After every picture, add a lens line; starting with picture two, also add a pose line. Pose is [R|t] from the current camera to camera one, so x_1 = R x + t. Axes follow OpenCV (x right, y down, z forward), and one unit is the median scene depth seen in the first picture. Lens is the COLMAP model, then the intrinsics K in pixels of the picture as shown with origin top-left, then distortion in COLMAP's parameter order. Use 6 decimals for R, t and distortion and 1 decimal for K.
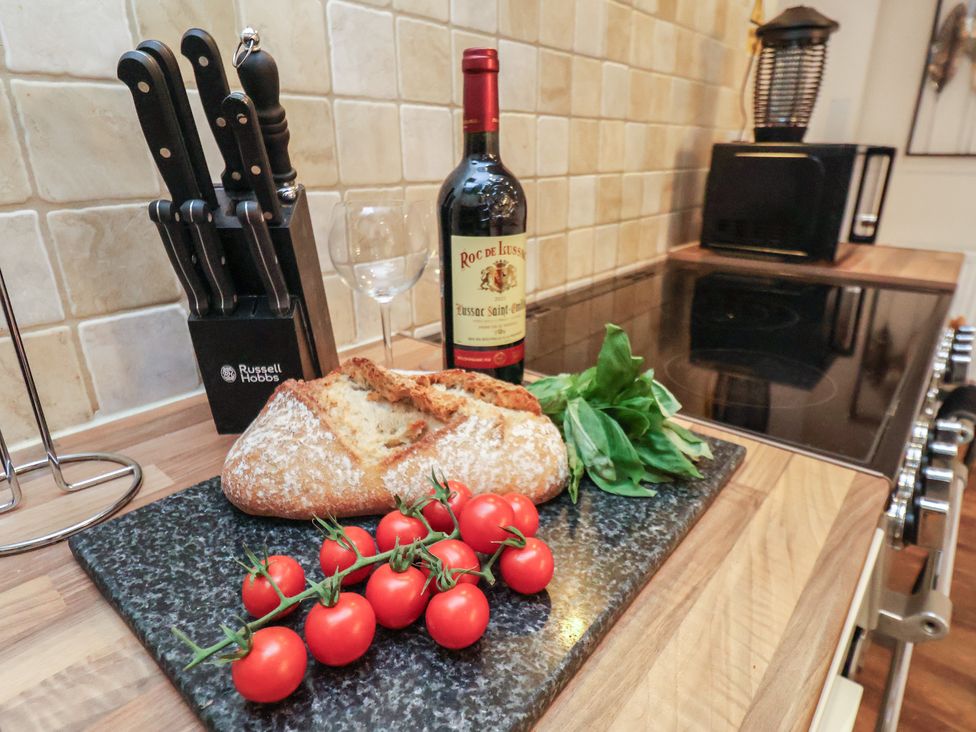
lens RADIAL K [[584.8, 0, 491.5], [0, 584.8, 351.6], [0, 0, 1]] dist [-0.004166, -0.003005]
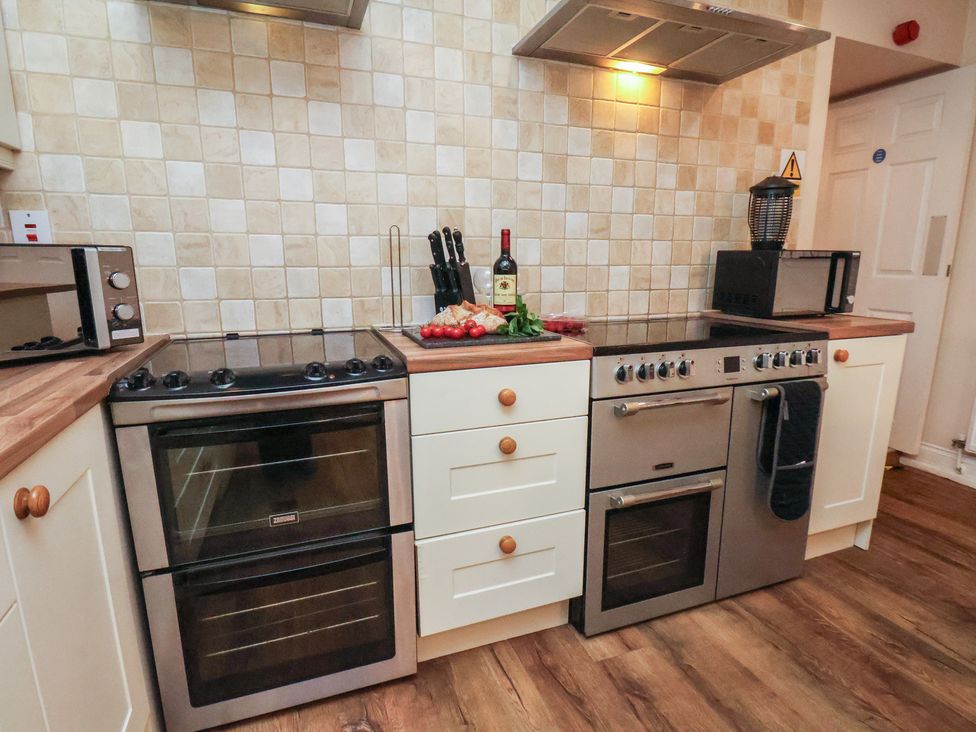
lens RADIAL K [[521.3, 0, 489.0], [0, 521.3, 361.8], [0, 0, 1]] dist [0.002508, -0.010417]
pose [[0.880414, 0.093005, -0.464996, 1.199379], [-0.154864, 0.983205, -0.096563, 0.545346], [0.448206, 0.157026, 0.880031, -1.513670]]
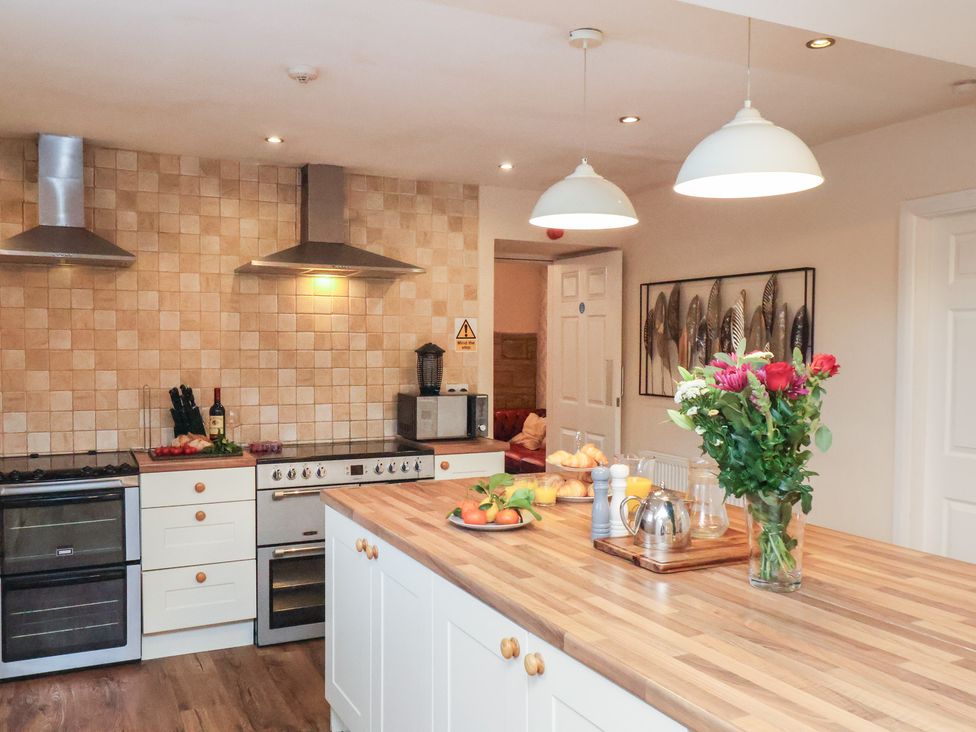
lens RADIAL K [[864.4, 0, 487.4], [0, 864.4, 367.9], [0, 0, 1]] dist [0.045075, -0.013790]
pose [[0.919660, 0.016293, -0.392378, 4.880157], [-0.132613, 0.953334, -0.271234, 1.113545], [0.369648, 0.301478, 0.878903, -4.817196]]
